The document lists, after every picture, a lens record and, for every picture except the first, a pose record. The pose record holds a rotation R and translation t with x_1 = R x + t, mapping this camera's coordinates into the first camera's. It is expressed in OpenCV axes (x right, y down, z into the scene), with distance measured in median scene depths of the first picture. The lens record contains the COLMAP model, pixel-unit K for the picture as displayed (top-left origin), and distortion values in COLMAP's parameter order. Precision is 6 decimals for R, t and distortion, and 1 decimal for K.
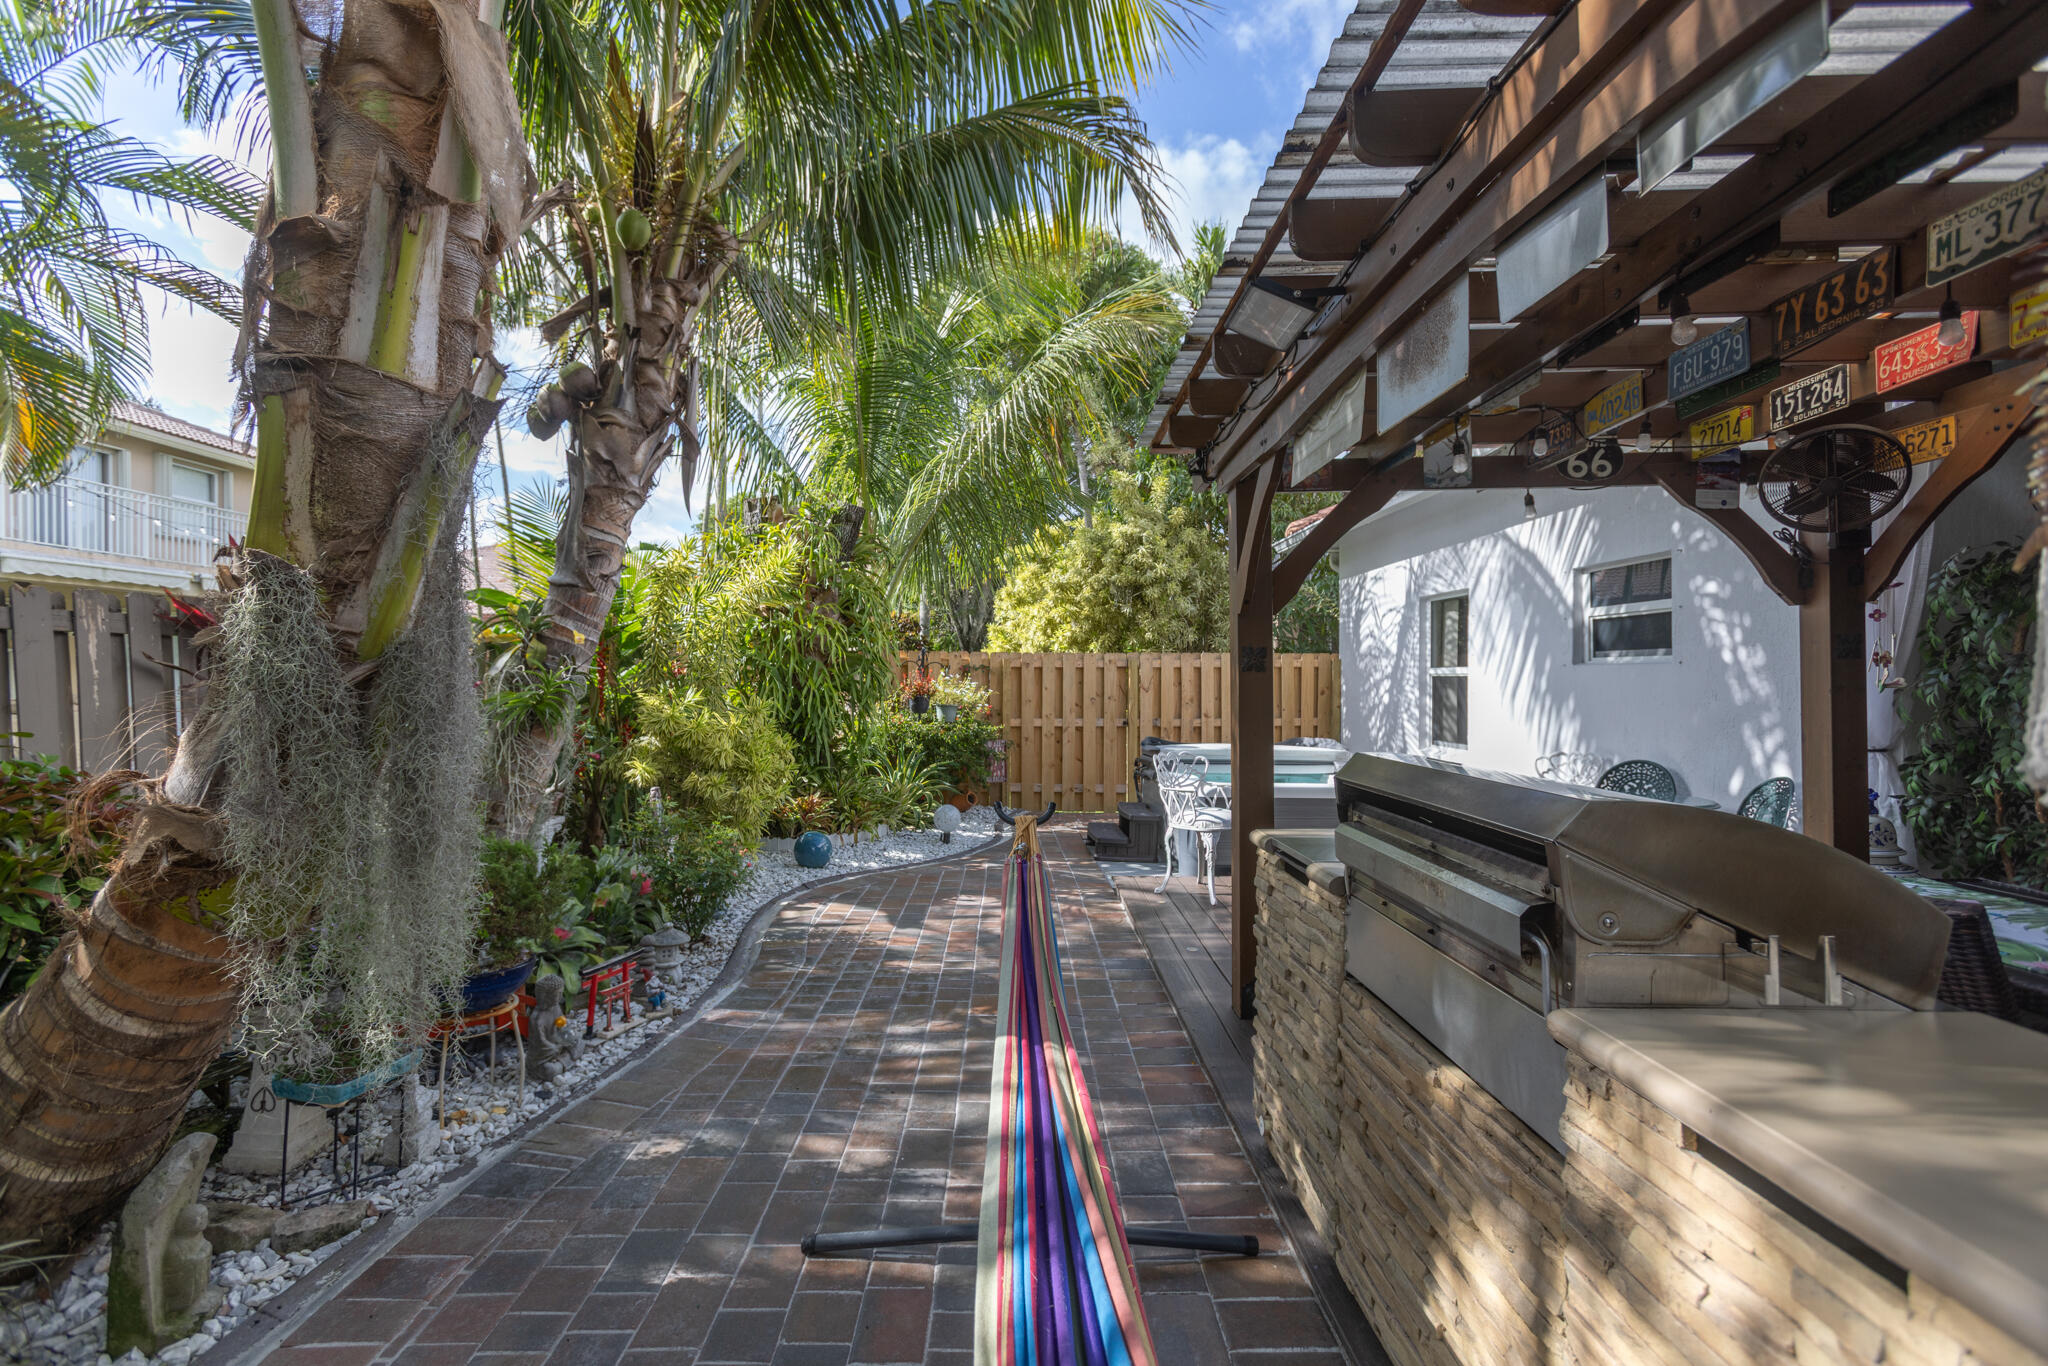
lens RADIAL K [[937.8, 0, 1026.0], [0, 937.8, 673.2], [0, 0, 1]] dist [-0.002087, 0.000738]
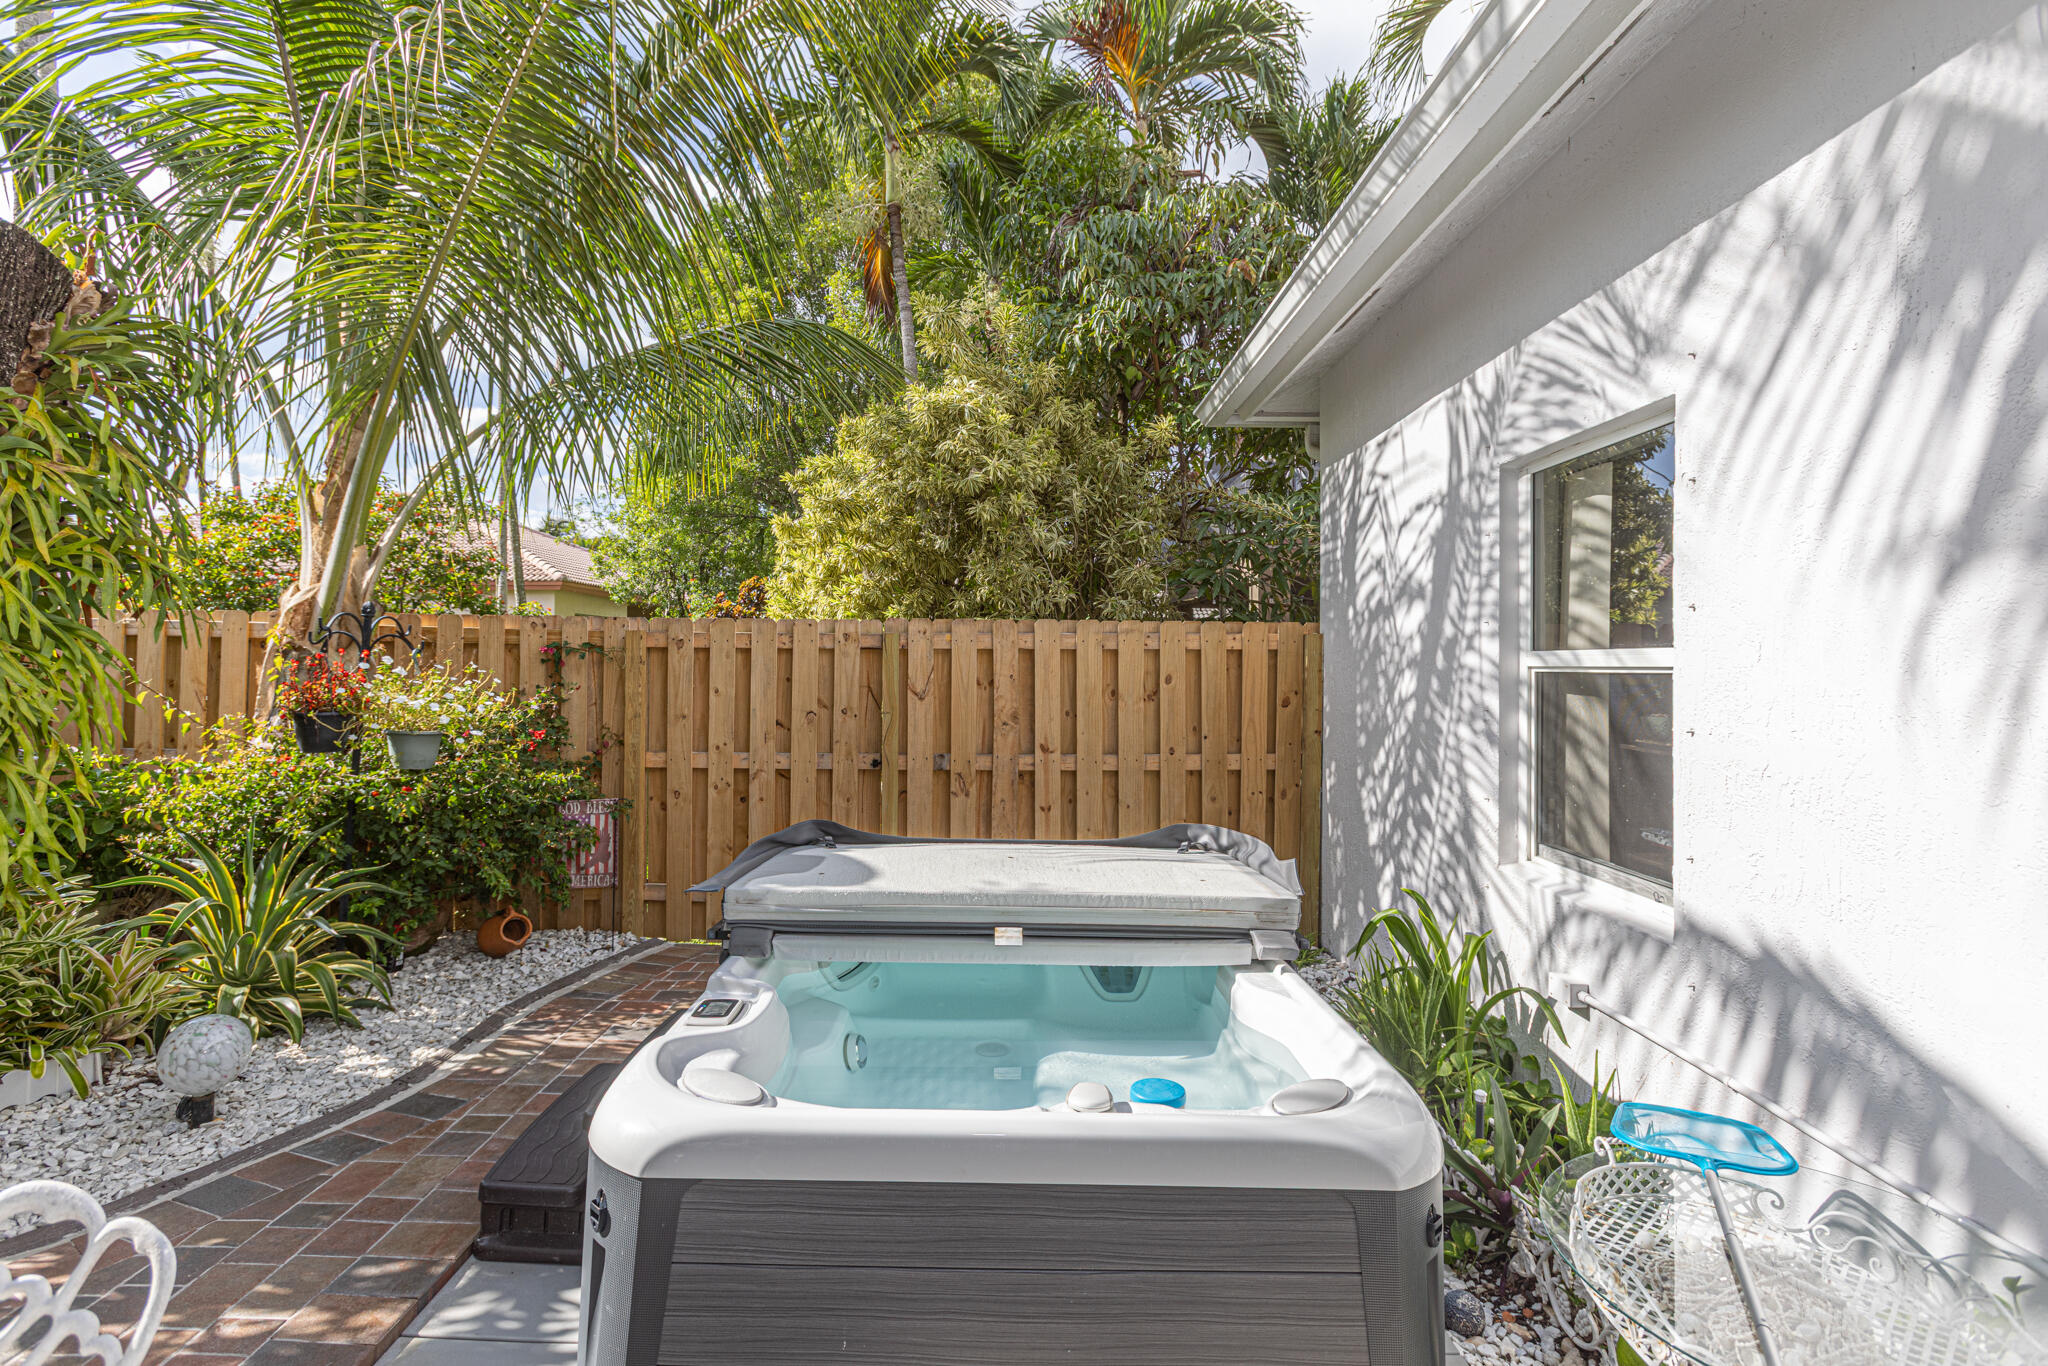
lens RADIAL K [[981.1, 0, 1023.1], [0, 981.1, 649.4], [0, 0, 1]] dist [-0.026178, 0.000186]
pose [[0.999862, 0.003764, -0.016190, 0.210505], [-0.003915, 0.999949, -0.009345, -0.001173], [0.016154, 0.009407, 0.999825, 0.545791]]
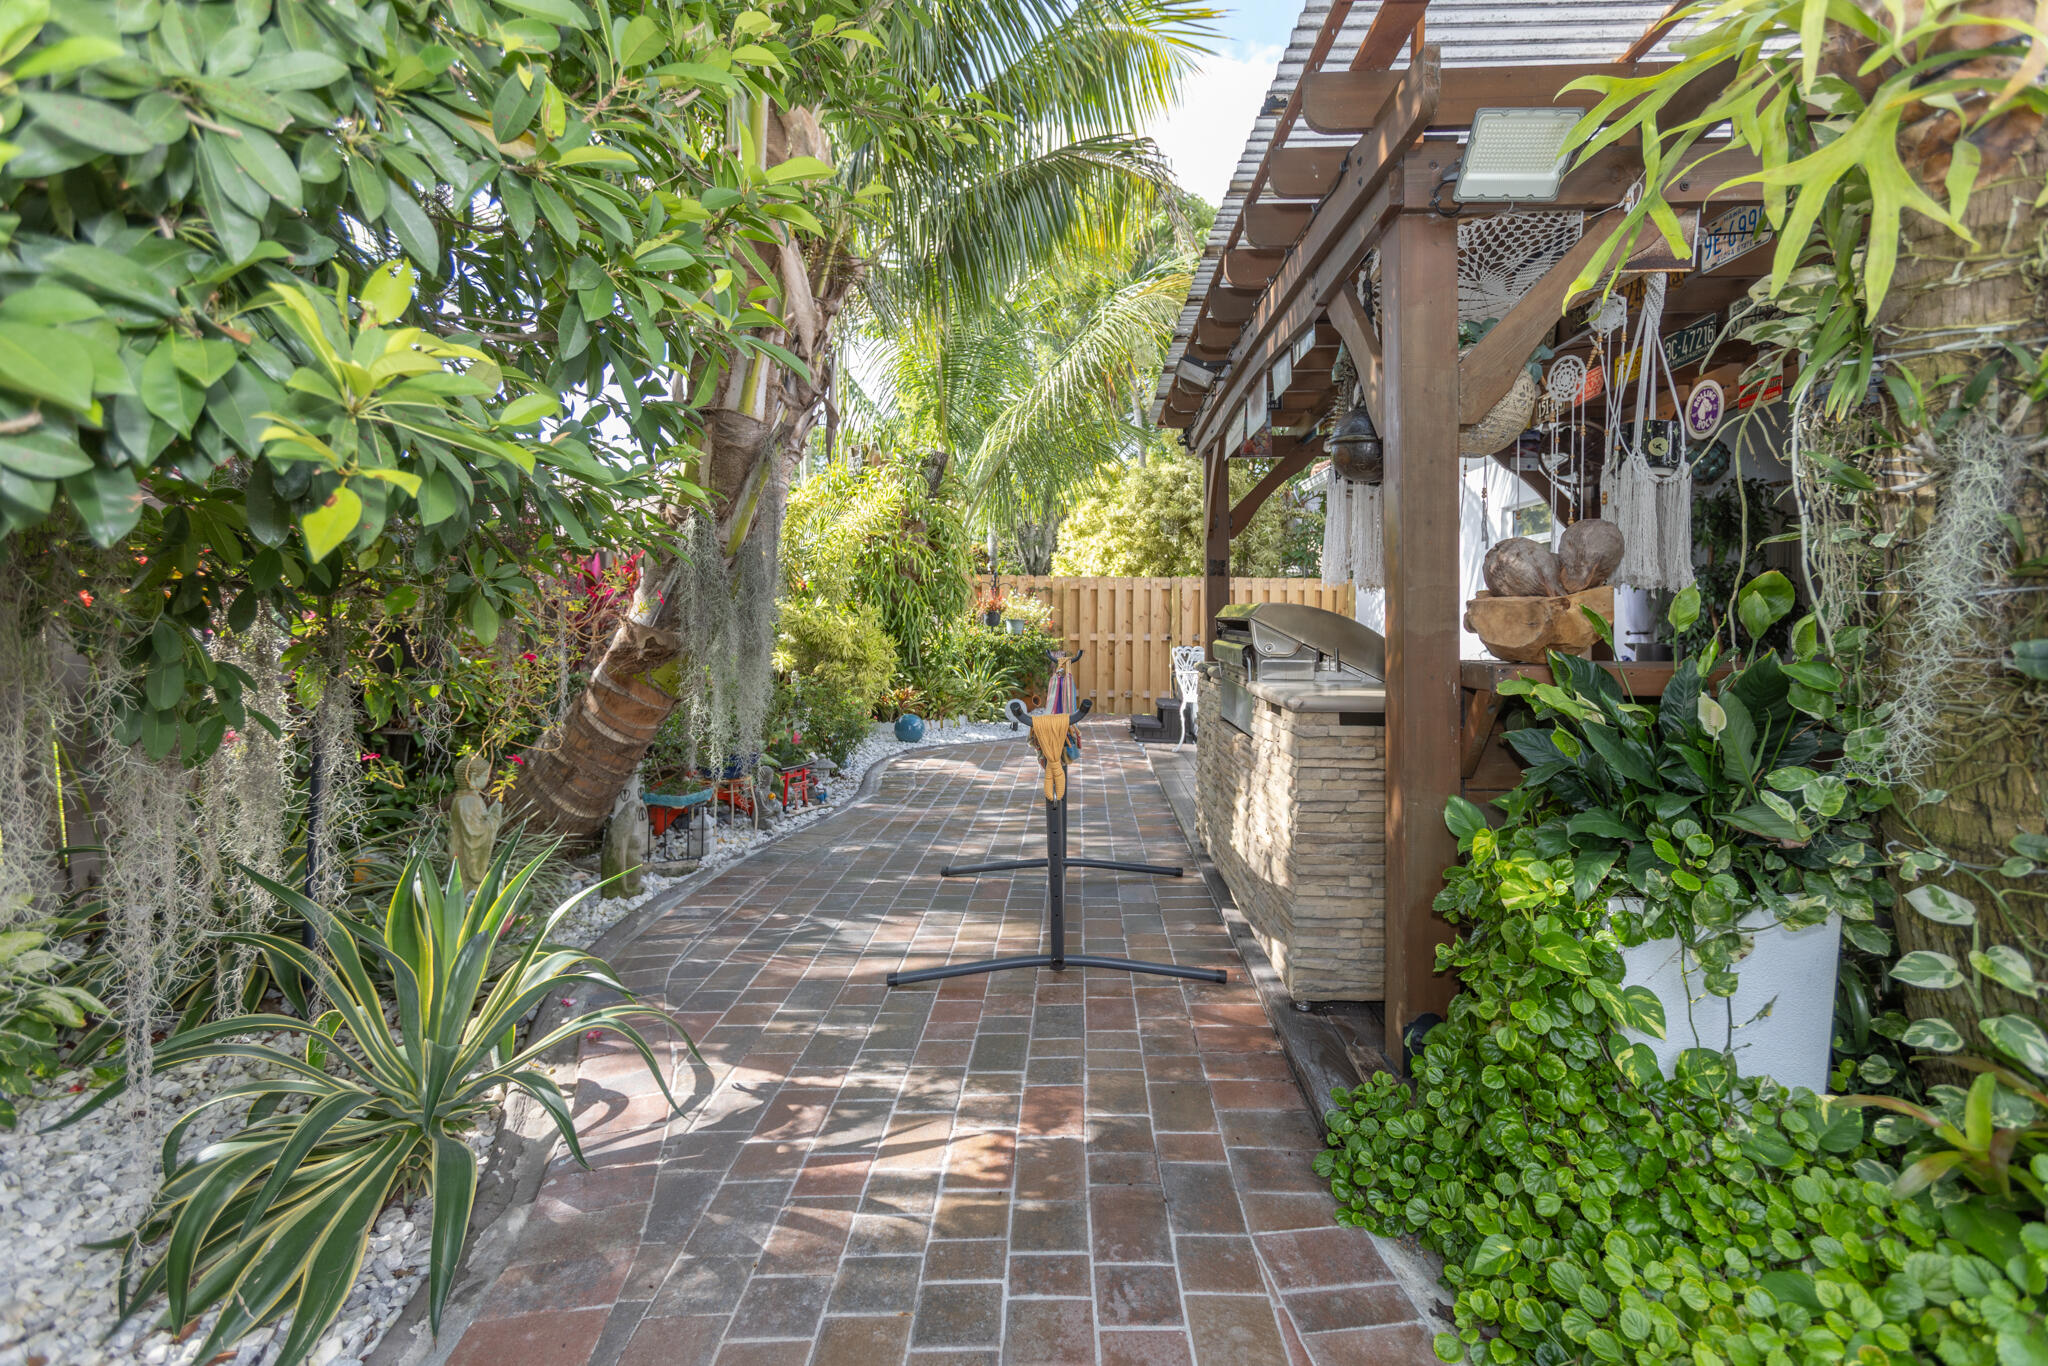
lens RADIAL K [[971.2, 0, 1089.9], [0, 971.2, 642.2], [0, 0, 1]] dist [-0.000983, 0.000487]
pose [[0.999973, 0.004214, -0.006023, 0.016915], [-0.004005, 0.999404, 0.034281, 0.019787], [0.006163, -0.034256, 0.999394, -0.222132]]
